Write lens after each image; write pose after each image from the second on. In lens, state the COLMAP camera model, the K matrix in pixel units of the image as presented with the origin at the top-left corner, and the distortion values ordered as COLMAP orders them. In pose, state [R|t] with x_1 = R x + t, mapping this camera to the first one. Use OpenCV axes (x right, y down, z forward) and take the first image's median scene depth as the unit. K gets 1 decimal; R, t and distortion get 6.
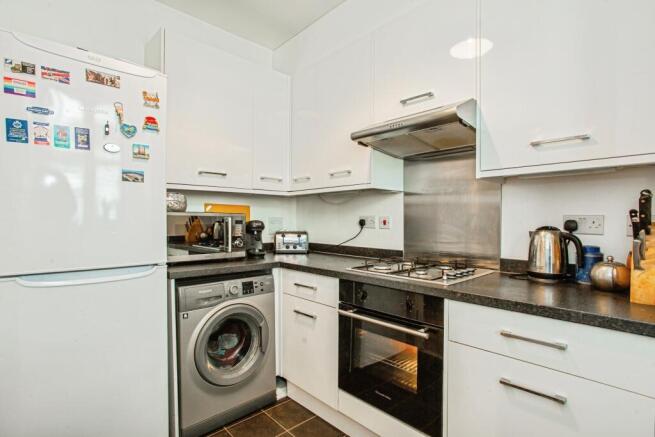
lens RADIAL K [[335.3, 0, 327.5], [0, 335.3, 218.5], [0, 0, 1]] dist [-0.000018, 0.000099]
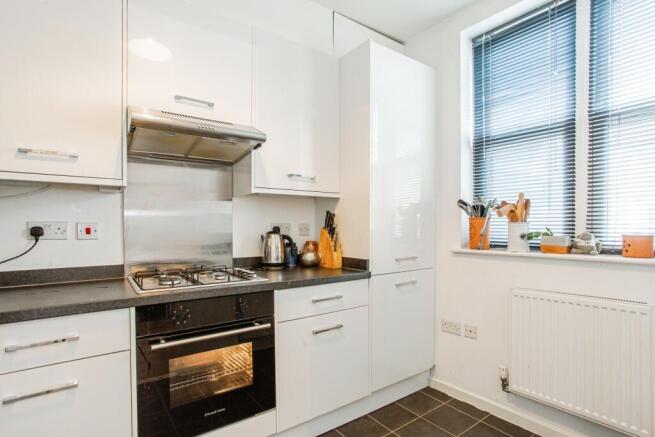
lens RADIAL K [[341.9, 0, 327.8], [0, 341.9, 226.1], [0, 0, 1]] dist [-0.000025, 0.000101]
pose [[0.115492, -0.004967, 0.993296, -0.772160], [-0.000788, 0.999987, 0.005092, -0.004172], [-0.993308, -0.001370, 0.115486, 0.578942]]
